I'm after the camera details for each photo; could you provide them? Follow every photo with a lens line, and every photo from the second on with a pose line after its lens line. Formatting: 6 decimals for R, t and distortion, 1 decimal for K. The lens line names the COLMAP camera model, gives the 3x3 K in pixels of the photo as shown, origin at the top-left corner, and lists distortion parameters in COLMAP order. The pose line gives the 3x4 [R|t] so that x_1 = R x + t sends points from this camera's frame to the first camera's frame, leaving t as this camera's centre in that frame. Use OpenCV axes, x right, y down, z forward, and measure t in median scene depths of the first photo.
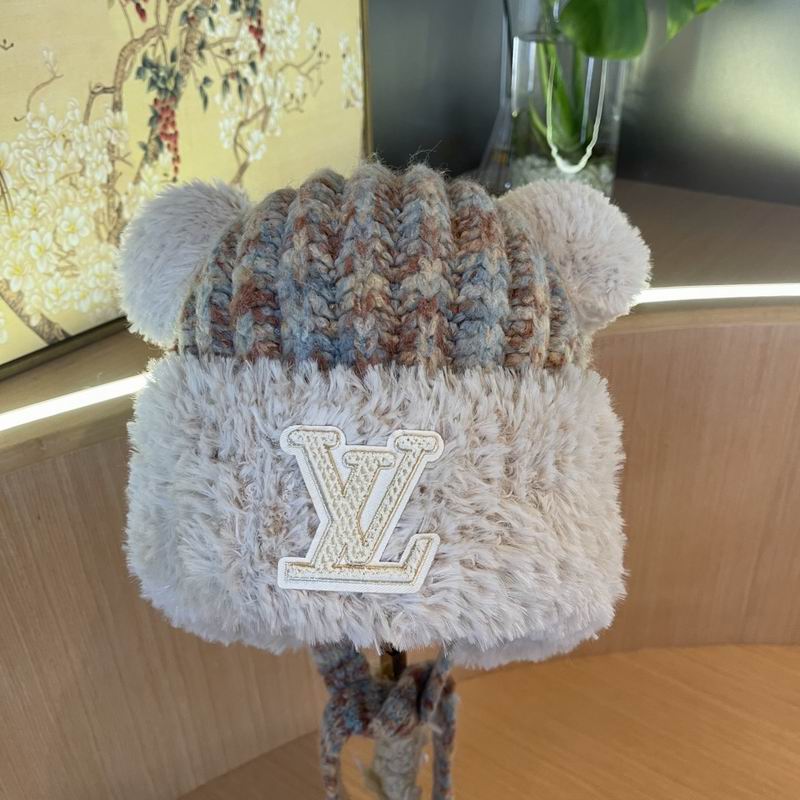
lens RADIAL K [[819.5, 0, 400.9], [0, 819.5, 408.1], [0, 0, 1]] dist [0.022769, 0.000000]
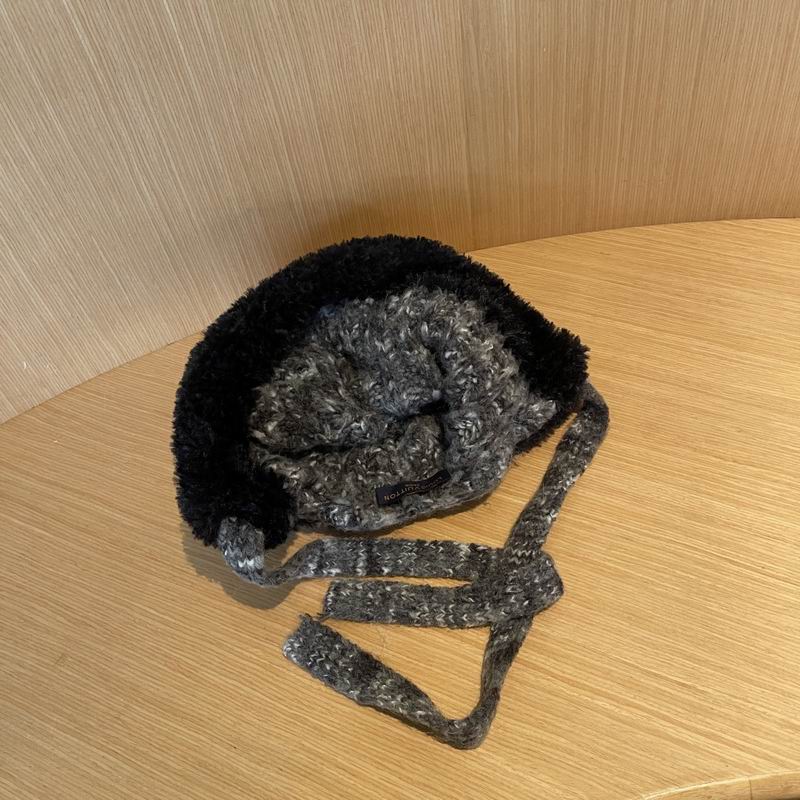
lens RADIAL K [[819.5, 0, 405.5], [0, 819.5, 398.8], [0, 0, 1]] dist [0.022769, 0.000000]
pose [[0.980085, -0.192875, 0.047250, 0.354639], [0.167865, 0.931821, 0.321763, 0.185754], [-0.106089, -0.307424, 0.945640, 0.170786]]
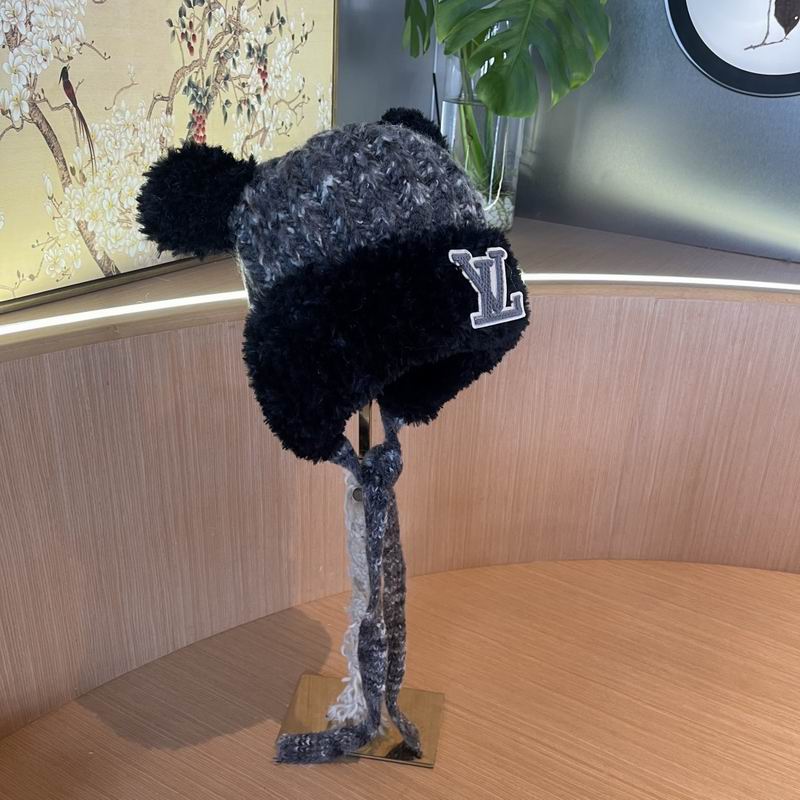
lens RADIAL K [[819.5, 0, 405.7], [0, 819.5, 408.1], [0, 0, 1]] dist [0.022769, 0.000000]
pose [[0.992609, 0.030371, 0.117496, -0.086931], [-0.016879, 0.993318, -0.114168, 0.271643], [-0.120178, 0.111341, 0.986489, -0.352690]]
